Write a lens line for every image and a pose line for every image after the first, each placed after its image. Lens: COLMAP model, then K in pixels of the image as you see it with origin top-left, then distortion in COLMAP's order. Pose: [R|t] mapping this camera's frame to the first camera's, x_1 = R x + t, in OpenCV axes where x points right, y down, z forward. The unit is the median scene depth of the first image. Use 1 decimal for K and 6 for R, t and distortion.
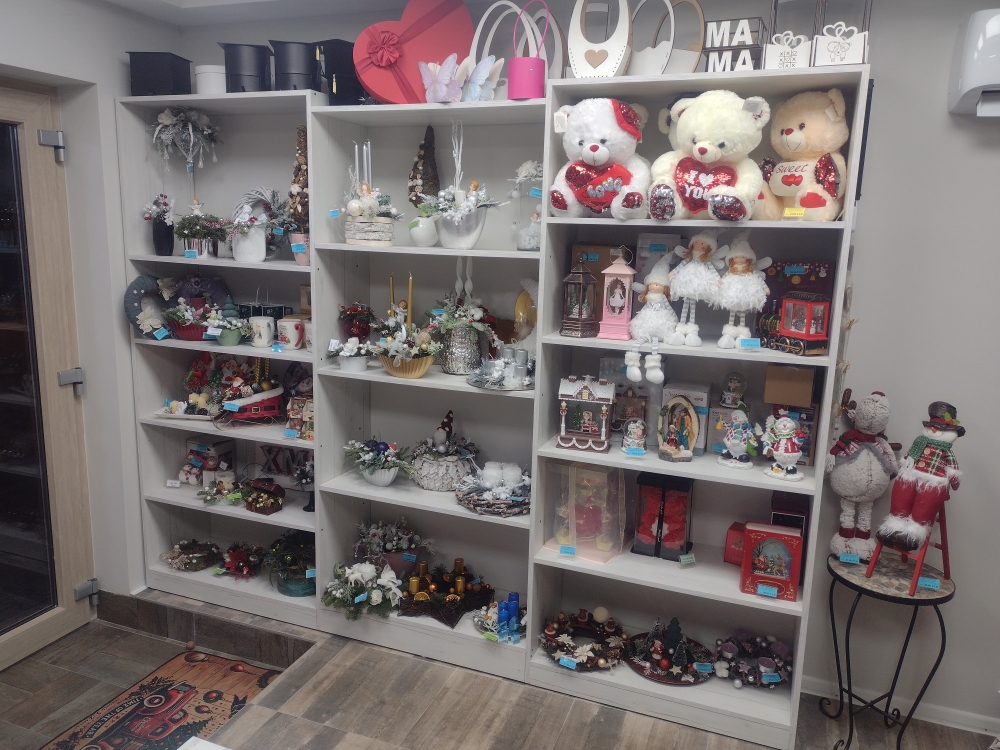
lens RADIAL K [[749.5, 0, 500.0], [0, 749.5, 375.0], [0, 0, 1]] dist [0.071129, -0.112882]
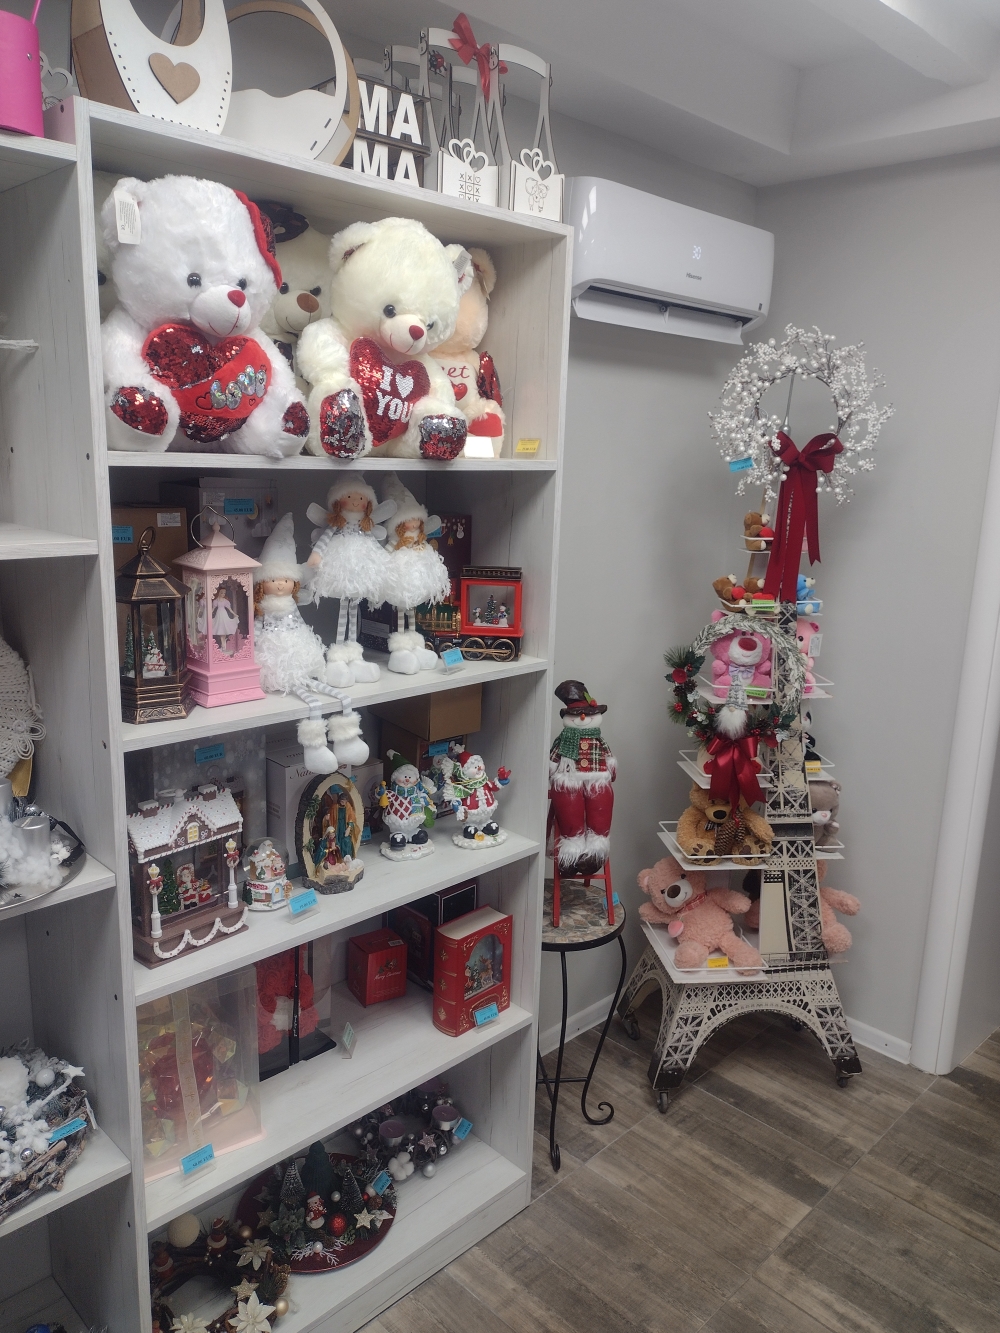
lens RADIAL K [[999.1, 0, 500.0], [0, 999.1, 666.5], [0, 0, 1]] dist [0.071129, -0.112882]
pose [[0.394953, -0.215233, 0.893133, -0.375941], [0.148941, 0.974309, 0.168932, -0.164072], [-0.906548, 0.066304, 0.416863, 0.614915]]
